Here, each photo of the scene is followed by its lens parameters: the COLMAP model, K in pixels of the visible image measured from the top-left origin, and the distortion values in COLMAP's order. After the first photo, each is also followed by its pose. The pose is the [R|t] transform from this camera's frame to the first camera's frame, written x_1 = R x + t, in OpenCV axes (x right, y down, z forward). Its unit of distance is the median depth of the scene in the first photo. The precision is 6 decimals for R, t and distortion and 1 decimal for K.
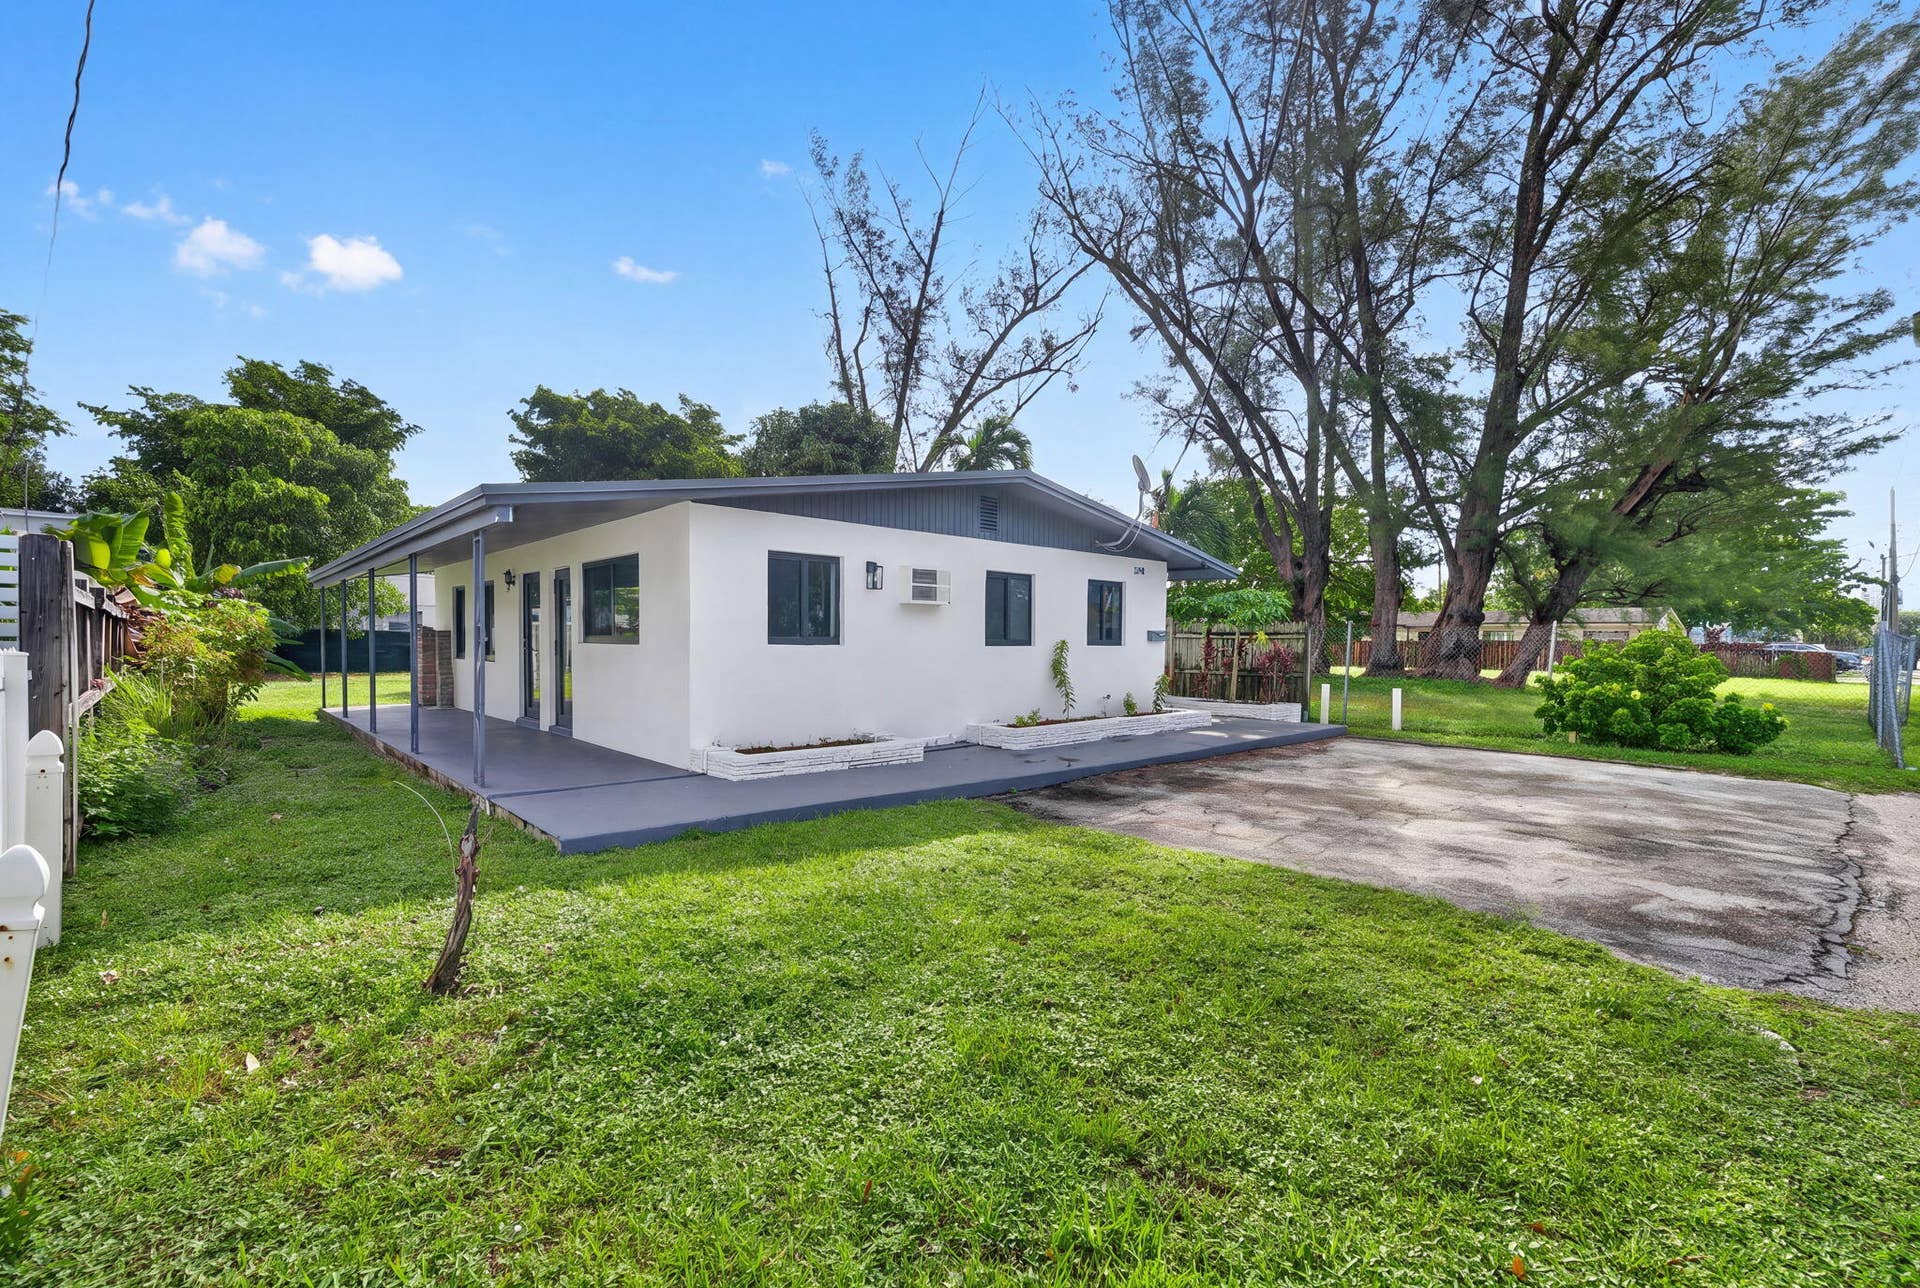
lens RADIAL K [[863.8, 0, 1028.6], [0, 863.8, 632.9], [0, 0, 1]] dist [-0.000069, -0.000014]
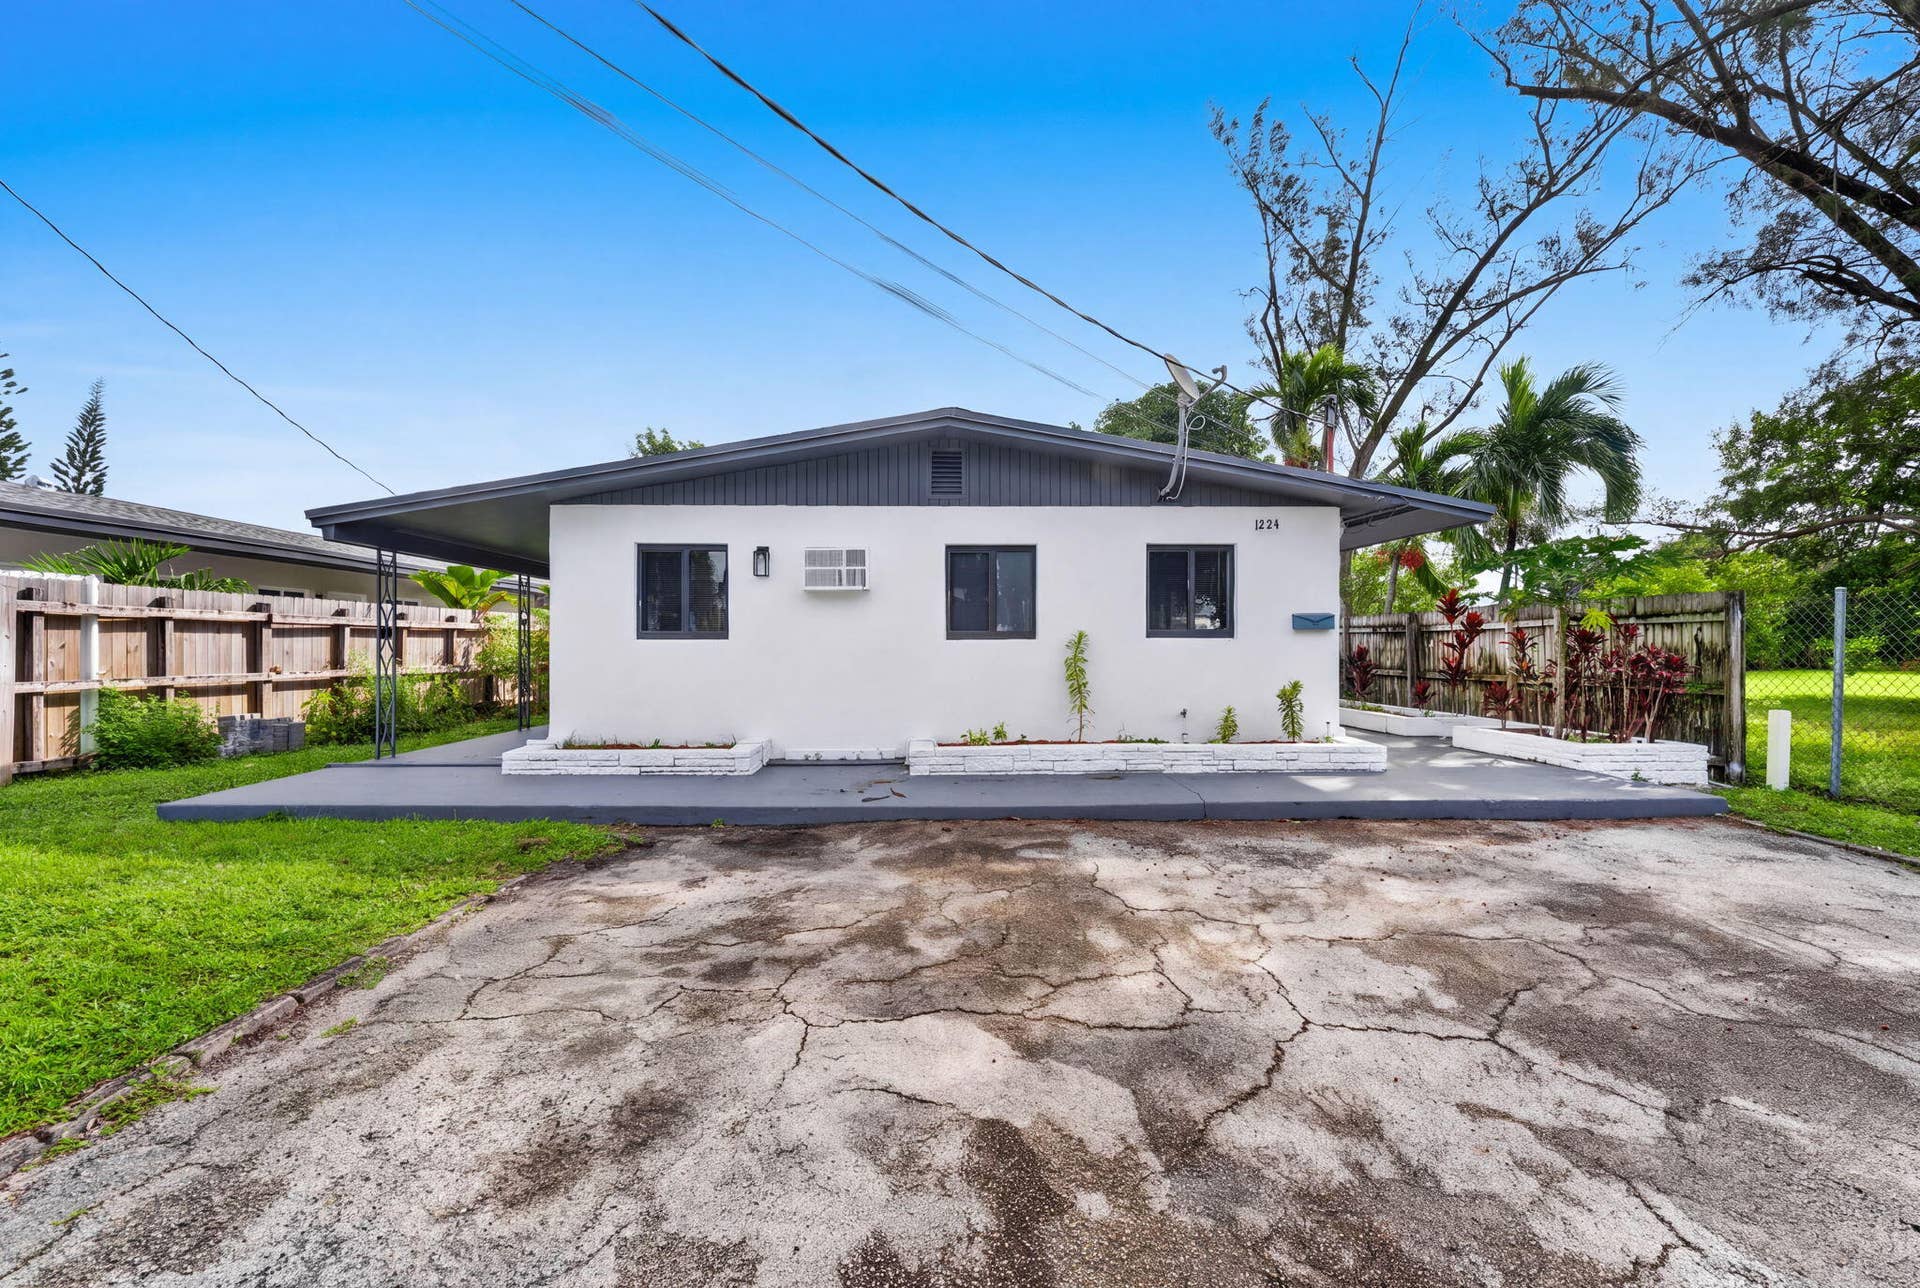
lens RADIAL K [[787.7, 0, 960.0], [0, 787.7, 644.0], [0, 0, 1]] dist [0.000424, 0.000201]
pose [[0.717762, -0.000081, -0.696288, 0.399155], [0.015668, 0.999749, 0.016036, 0.006874], [0.696112, -0.022420, 0.717583, 0.413607]]
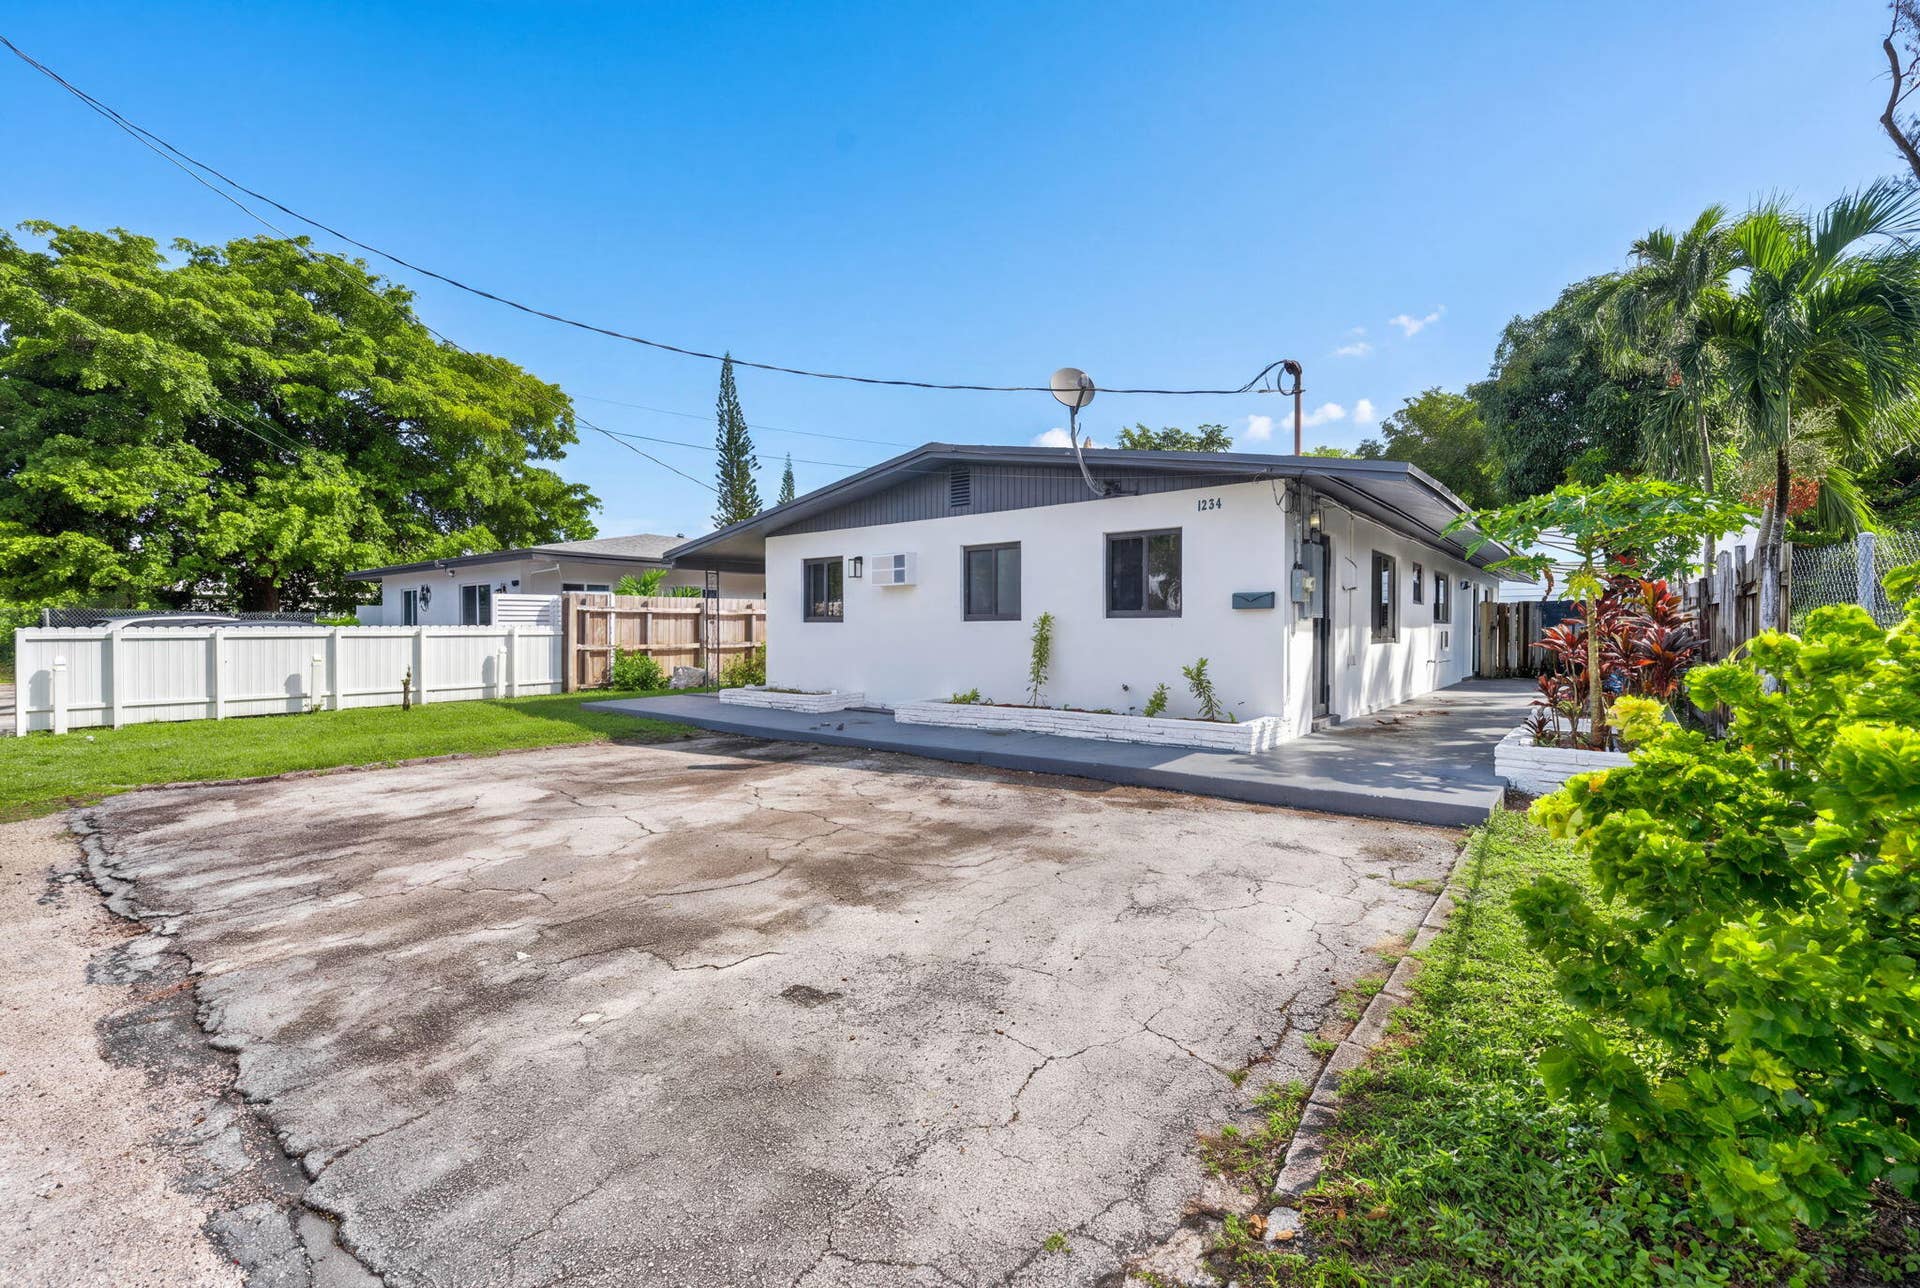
lens RADIAL K [[863.8, 0, 1028.6], [0, 863.8, 632.9], [0, 0, 1]] dist [-0.000069, -0.000014]
pose [[0.109084, 0.006459, -0.994011, 0.823419], [0.025055, 0.999643, 0.009246, 0.018610], [0.993717, -0.025913, 0.108884, 0.822910]]
